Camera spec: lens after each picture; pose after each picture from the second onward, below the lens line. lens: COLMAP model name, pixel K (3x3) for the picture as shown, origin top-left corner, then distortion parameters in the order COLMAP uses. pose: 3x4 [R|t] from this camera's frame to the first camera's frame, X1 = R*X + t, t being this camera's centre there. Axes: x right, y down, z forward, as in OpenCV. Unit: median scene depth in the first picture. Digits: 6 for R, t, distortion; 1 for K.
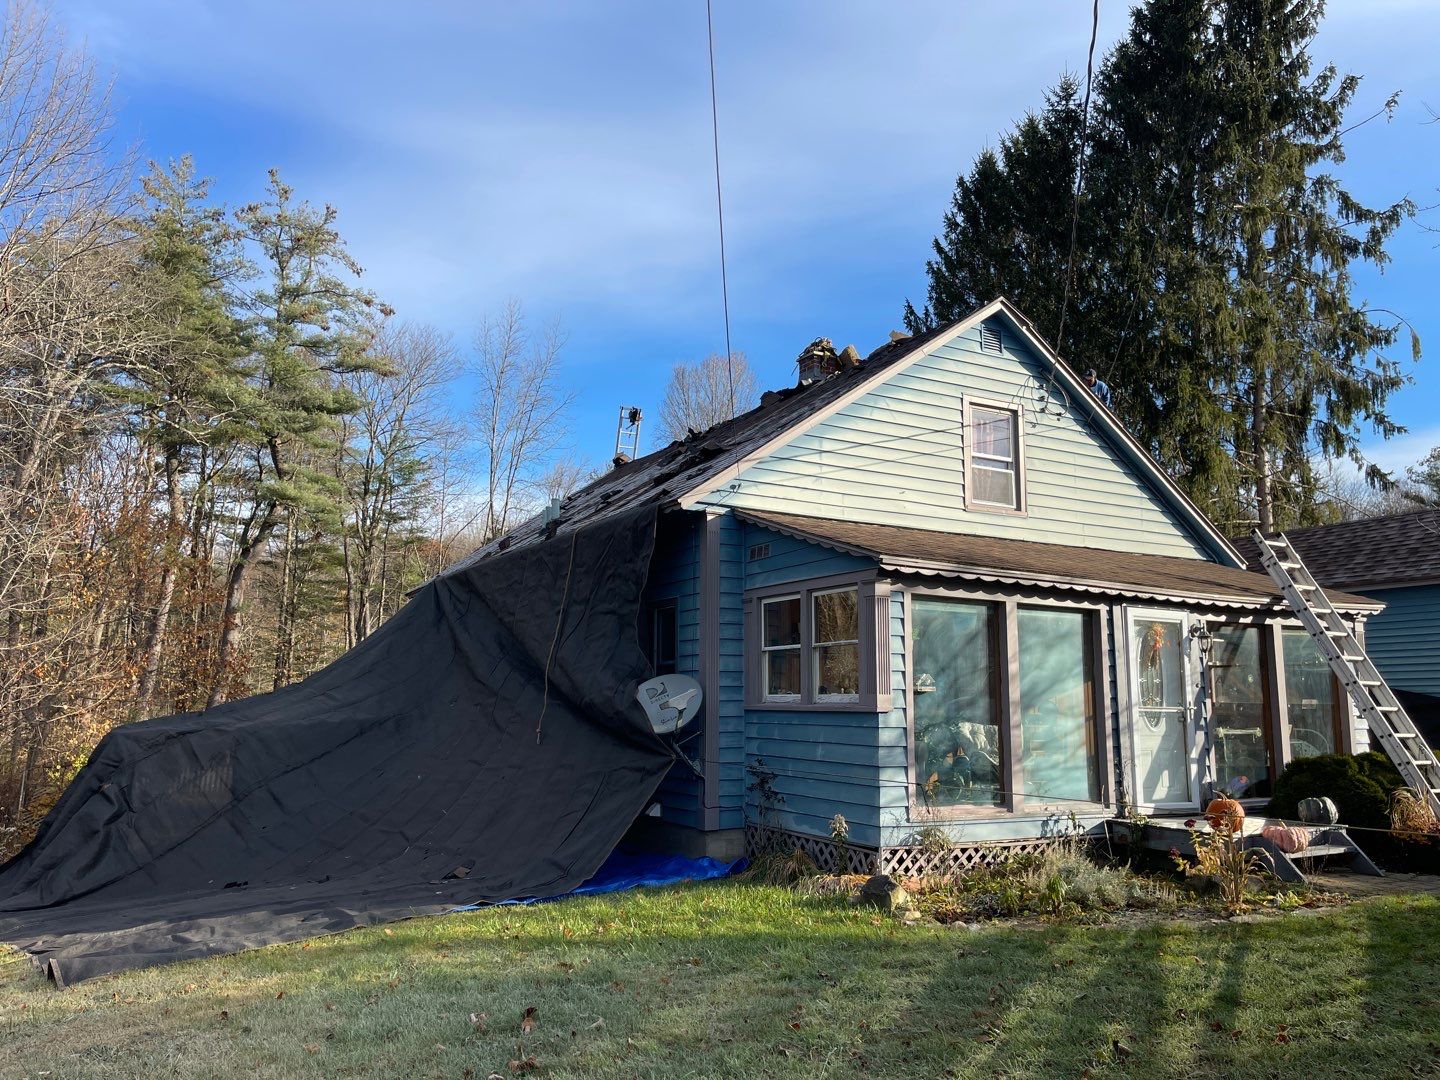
lens RADIAL K [[1077.4, 0, 710.4], [0, 1077.4, 547.4], [0, 0, 1]] dist [0.063431, -0.075436]
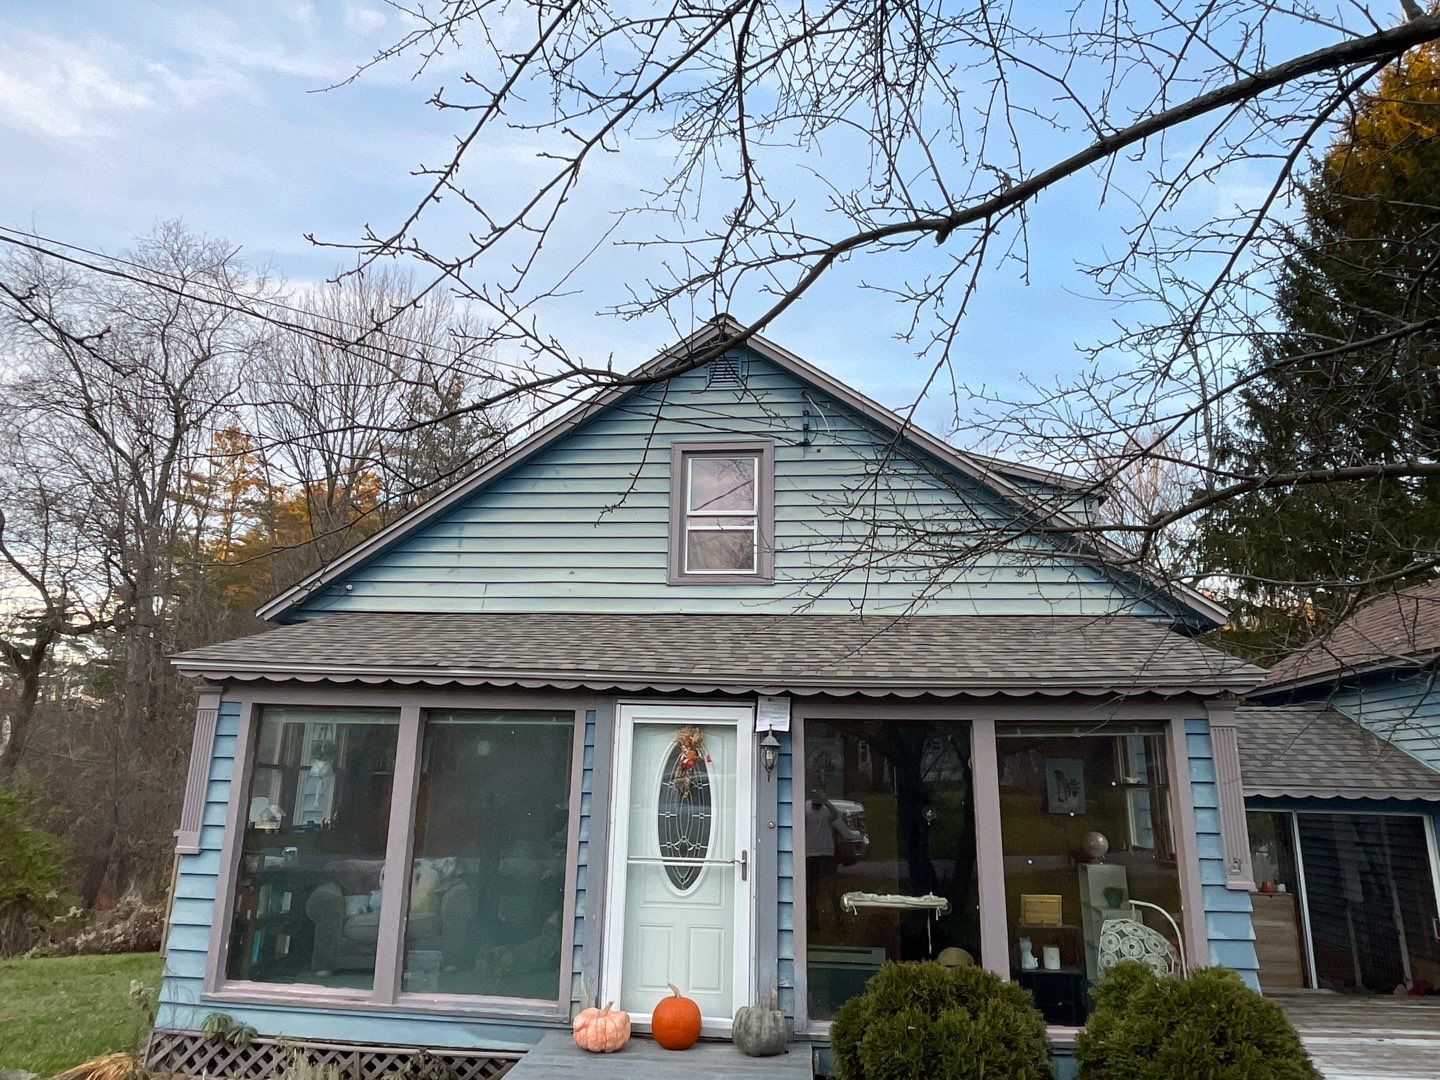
lens RADIAL K [[1077.4, 0, 710.4], [0, 1077.4, 547.4], [0, 0, 1]] dist [0.063431, -0.075436]
pose [[0.812954, -0.131248, -0.567344, 0.306650], [0.066201, 0.988784, -0.133883, 0.019330], [0.578553, 0.071282, 0.812524, 0.173670]]
